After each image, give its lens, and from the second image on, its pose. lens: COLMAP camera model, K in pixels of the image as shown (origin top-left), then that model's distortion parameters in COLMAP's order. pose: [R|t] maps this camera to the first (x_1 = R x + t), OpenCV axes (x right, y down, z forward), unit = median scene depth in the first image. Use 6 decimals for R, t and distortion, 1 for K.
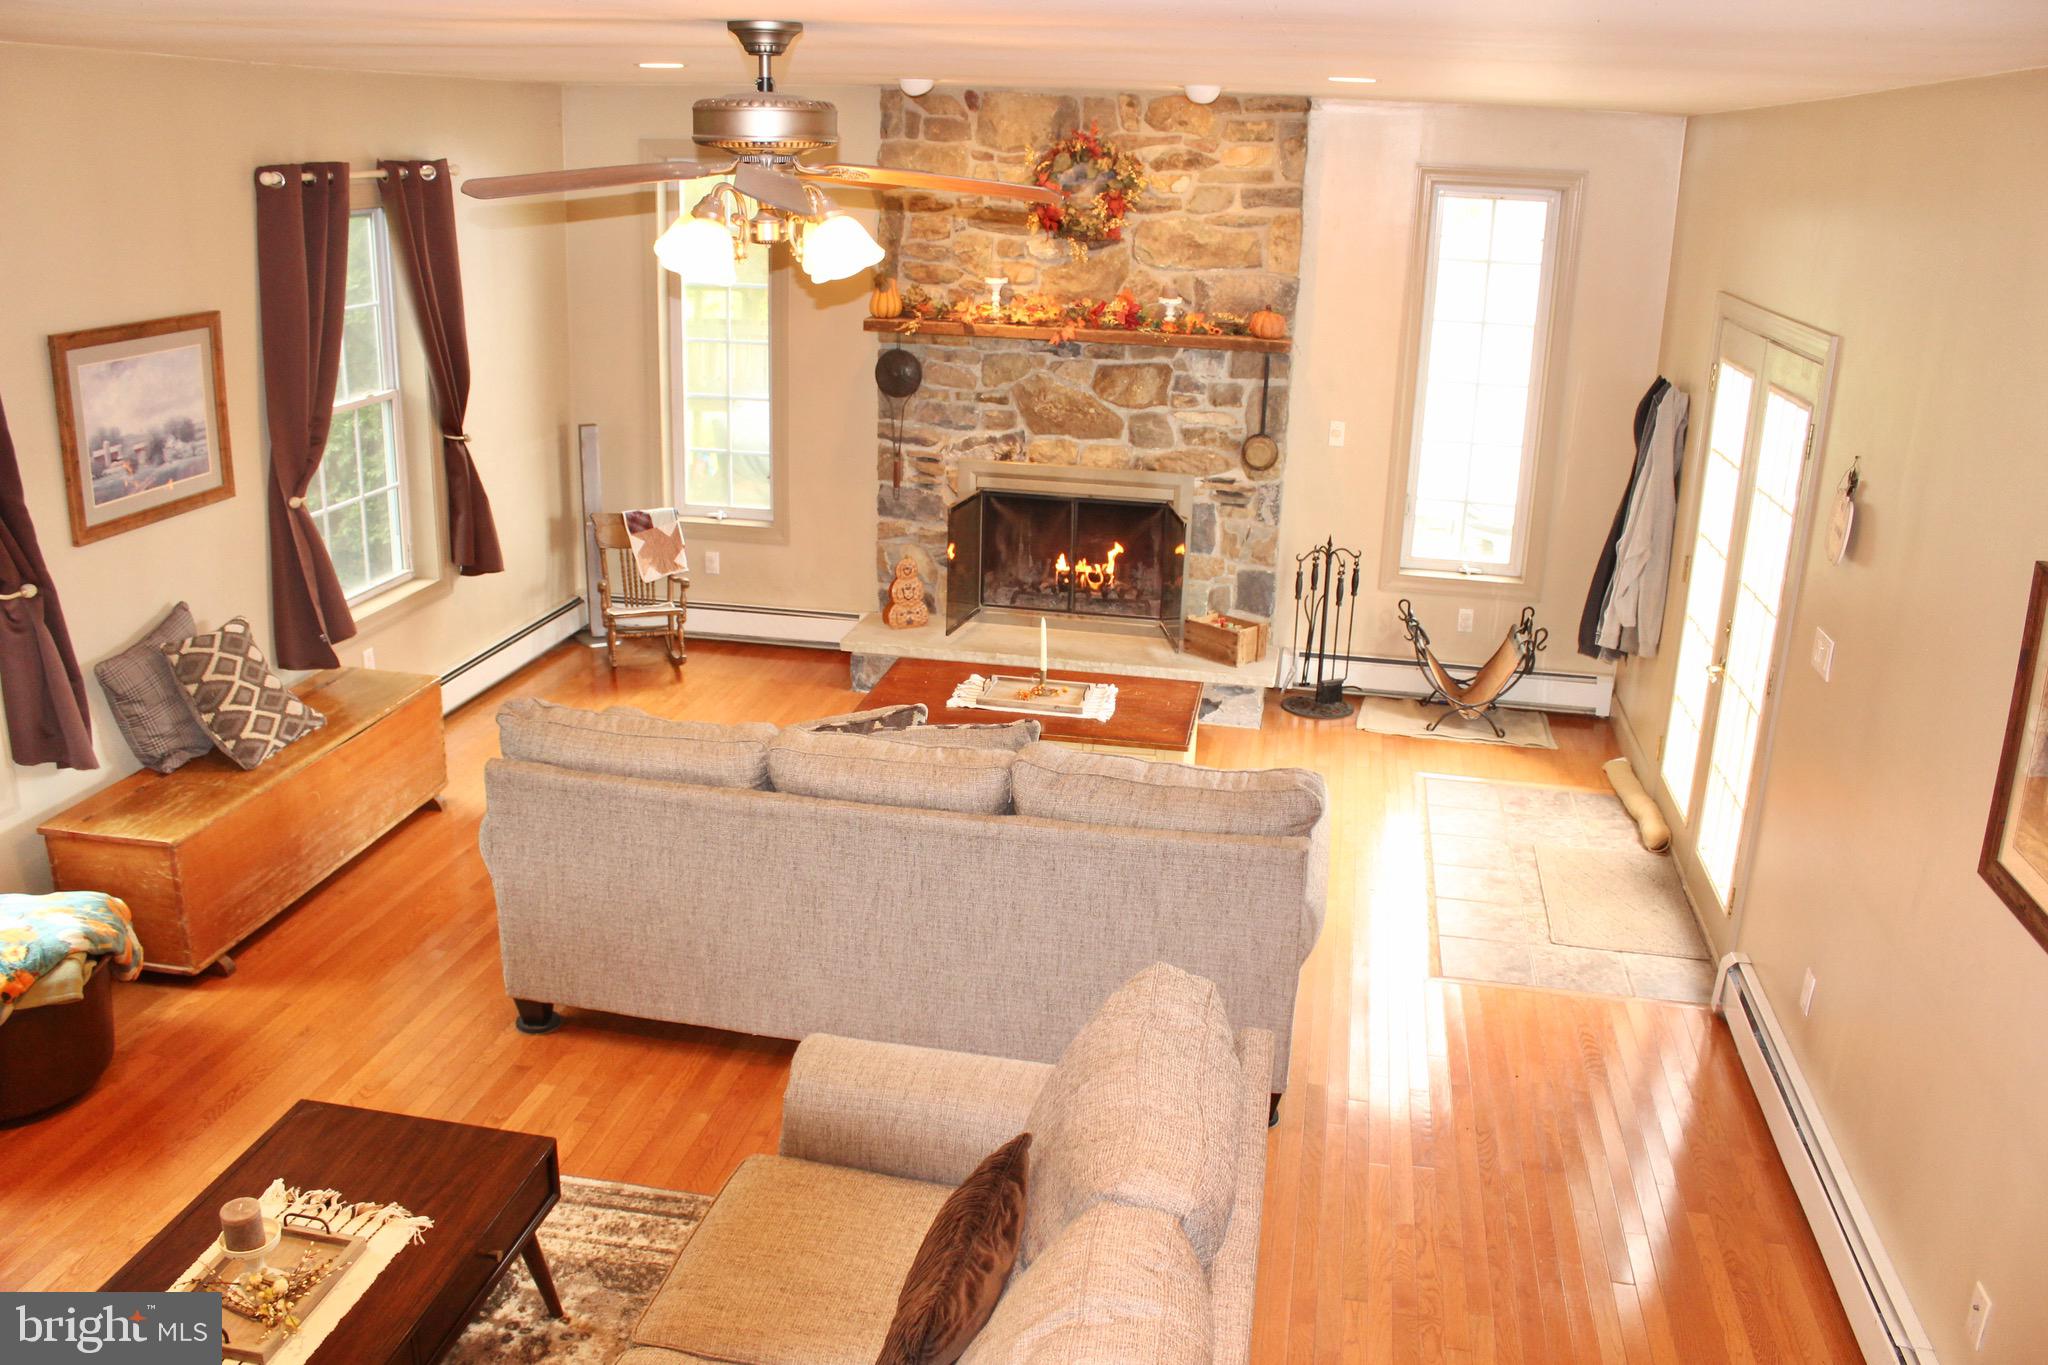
lens RADIAL K [[1683.2, 0, 1014.1], [0, 1683.2, 684.2], [0, 0, 1]] dist [-0.170003, 0.154076]
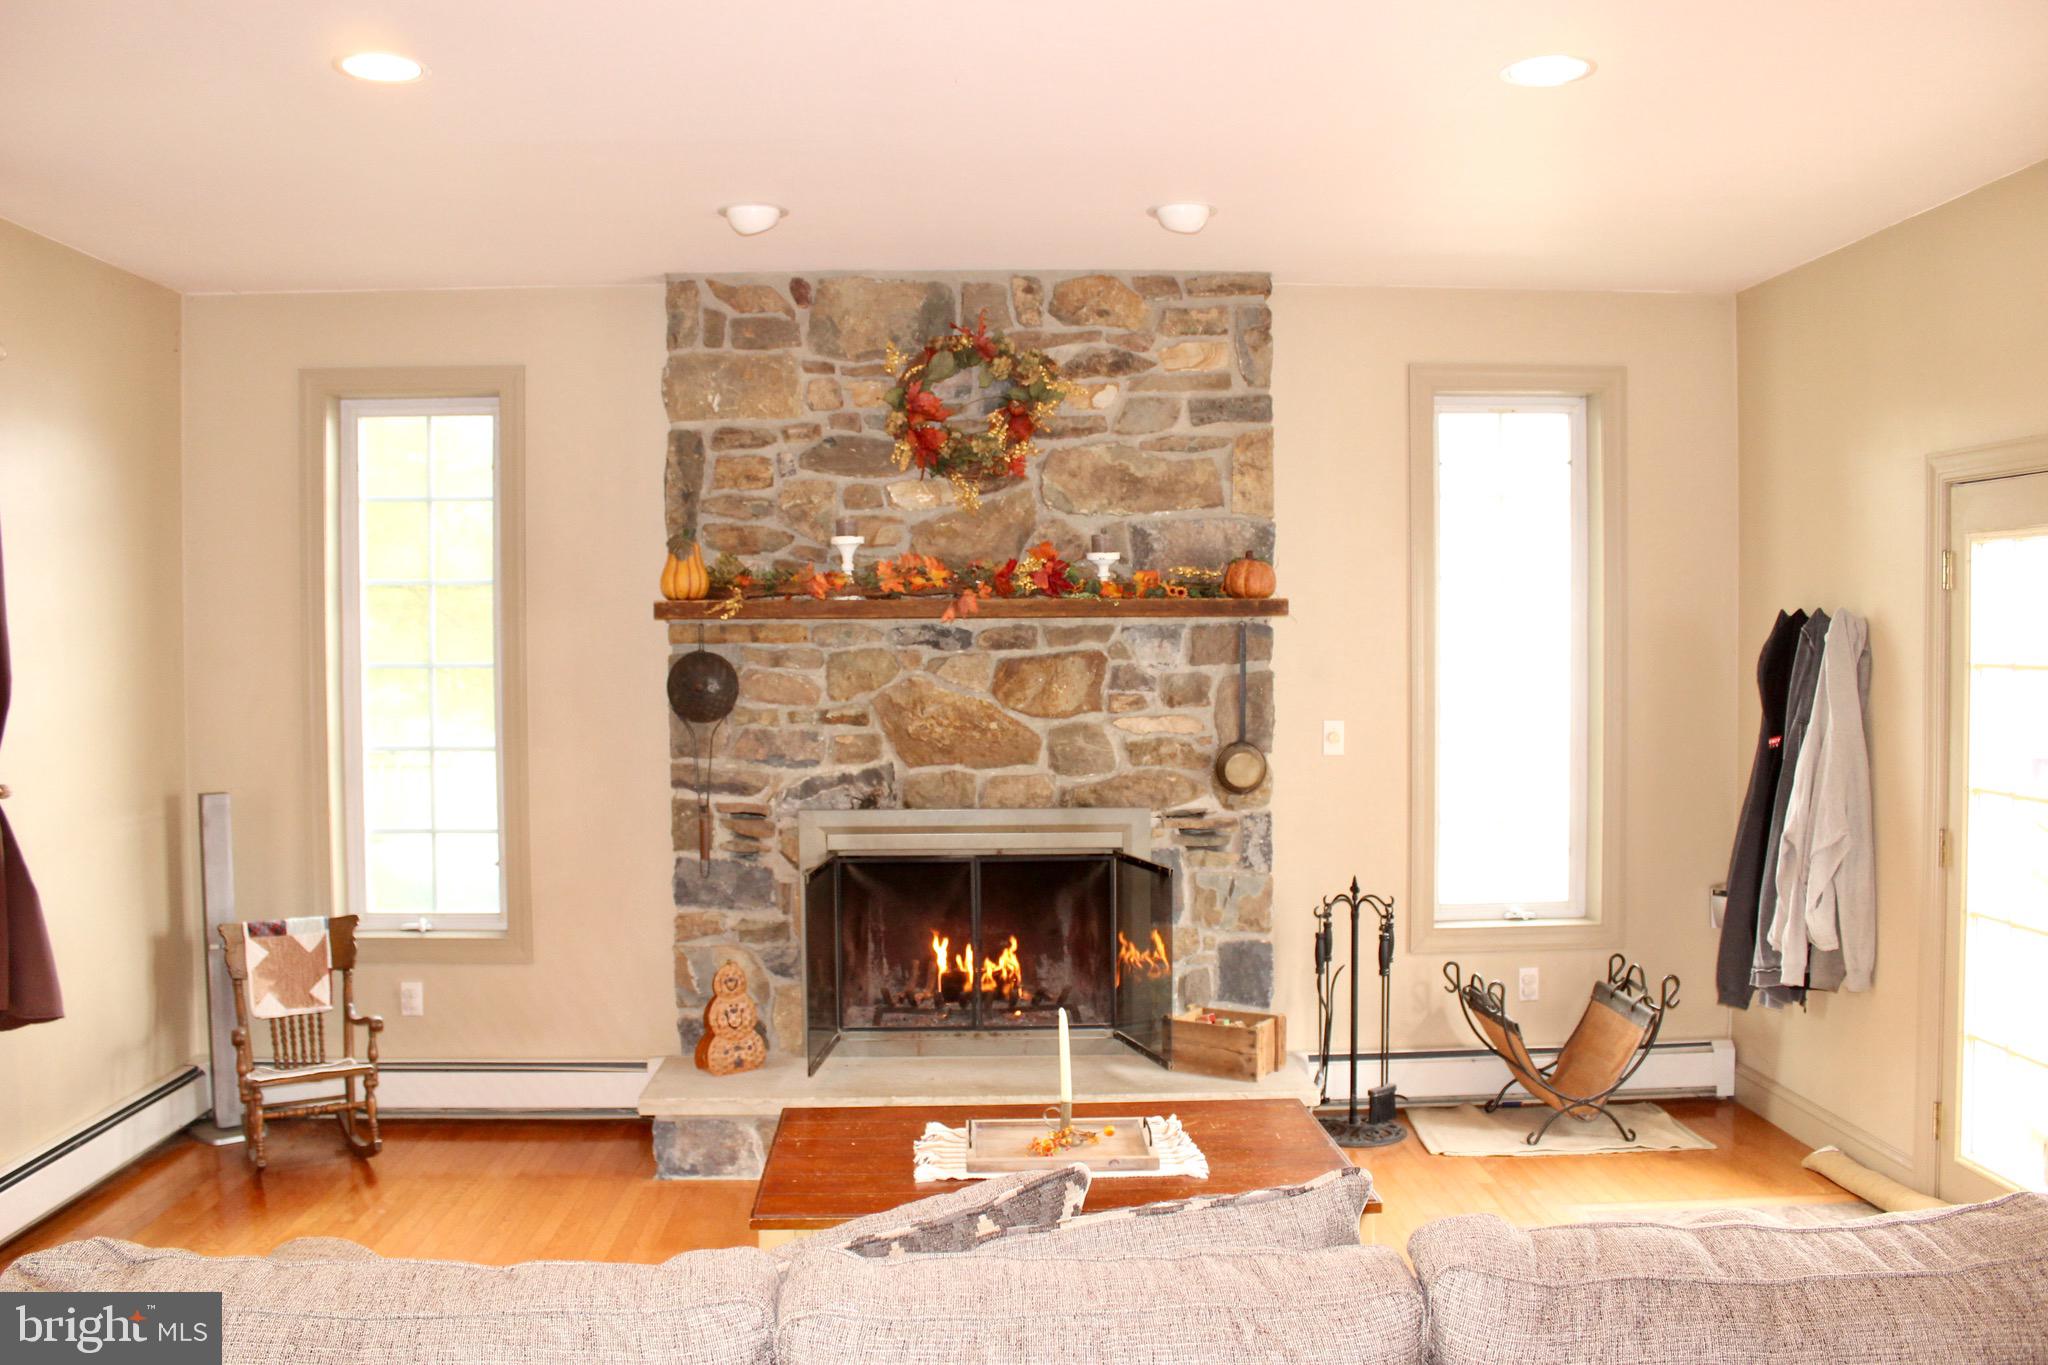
lens RADIAL K [[1683.2, 0, 1014.1], [0, 1683.2, 684.2], [0, 0, 1]] dist [-0.170003, 0.154076]
pose [[0.974376, -0.042086, 0.220953, -0.097433], [0.101319, 0.959155, -0.264112, 0.002879], [-0.200813, 0.279732, 0.938842, 0.351776]]
